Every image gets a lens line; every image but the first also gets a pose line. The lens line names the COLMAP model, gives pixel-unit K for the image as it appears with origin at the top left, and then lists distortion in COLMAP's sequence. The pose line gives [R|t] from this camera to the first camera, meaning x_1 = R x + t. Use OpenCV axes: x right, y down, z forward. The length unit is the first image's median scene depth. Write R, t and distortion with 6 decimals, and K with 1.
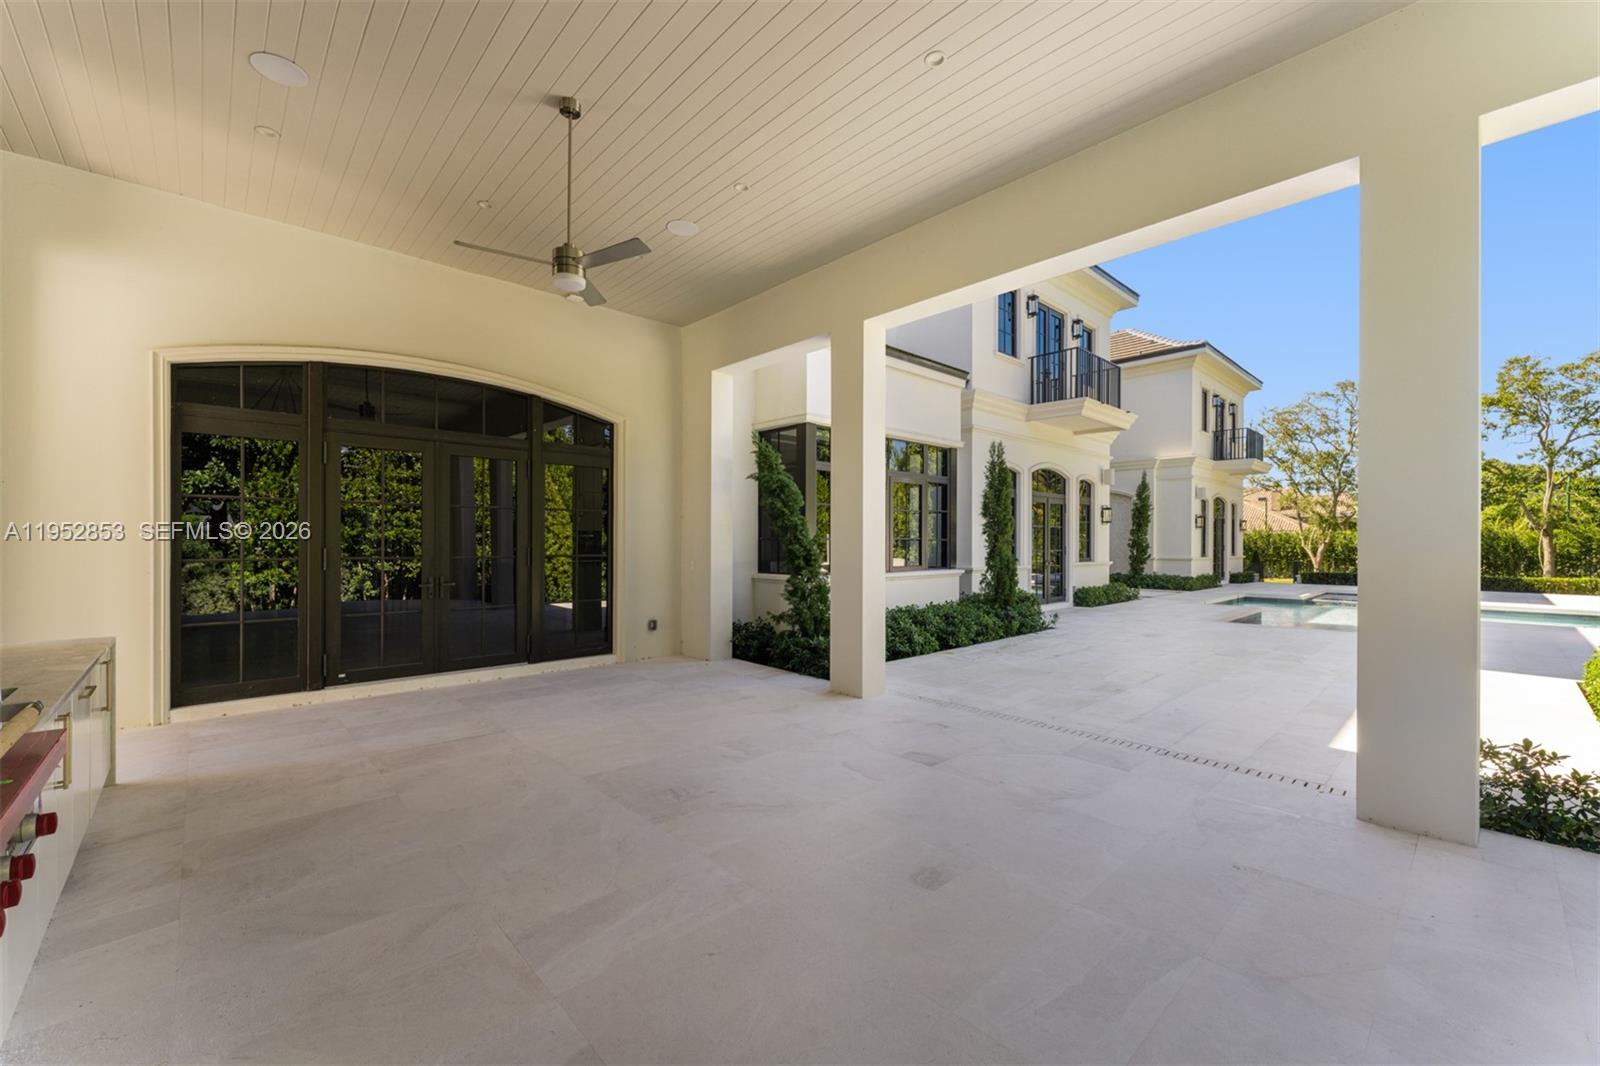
lens RADIAL K [[640.6, 0, 795.4], [0, 640.6, 545.3], [0, 0, 1]] dist [0.000826, -0.000034]
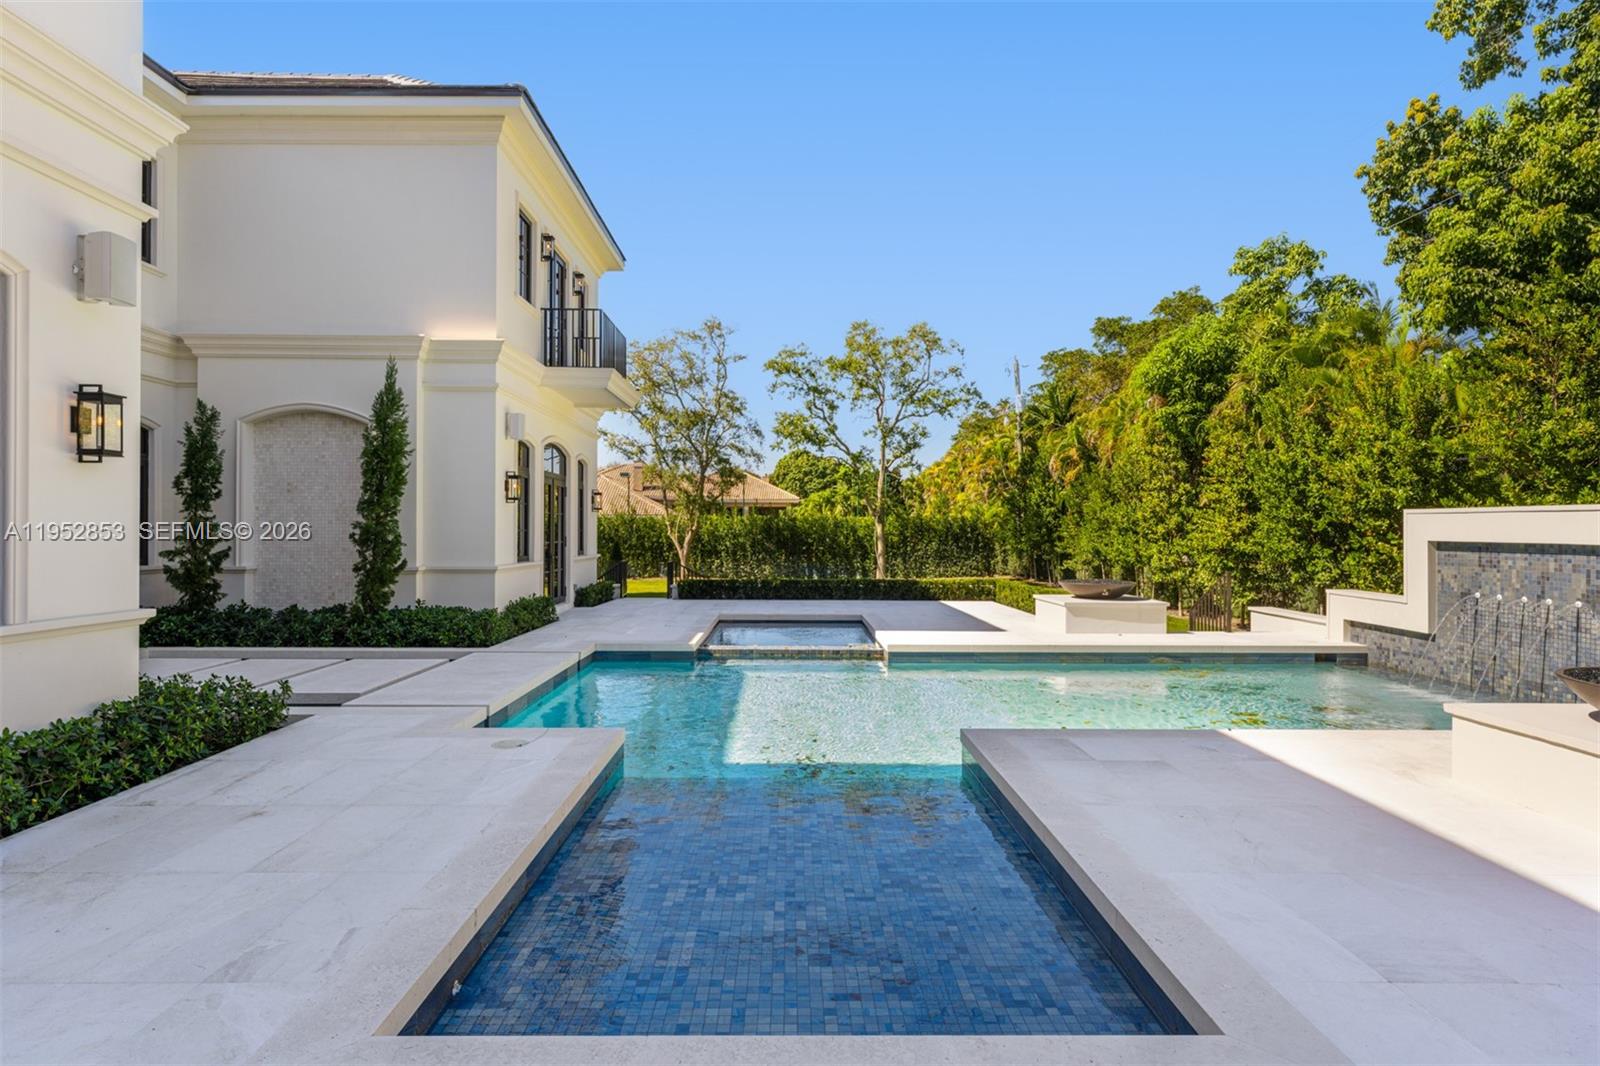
lens RADIAL K [[819.0, 0, 800.0], [0, 819.0, 533.0], [0, 0, 1]] dist [-0.000453, -0.000020]
pose [[0.666406, -0.003098, 0.745583, 0.229198], [0.002193, 0.999995, 0.002195, -0.003168], [-0.745586, 0.000172, 0.666409, 0.315832]]
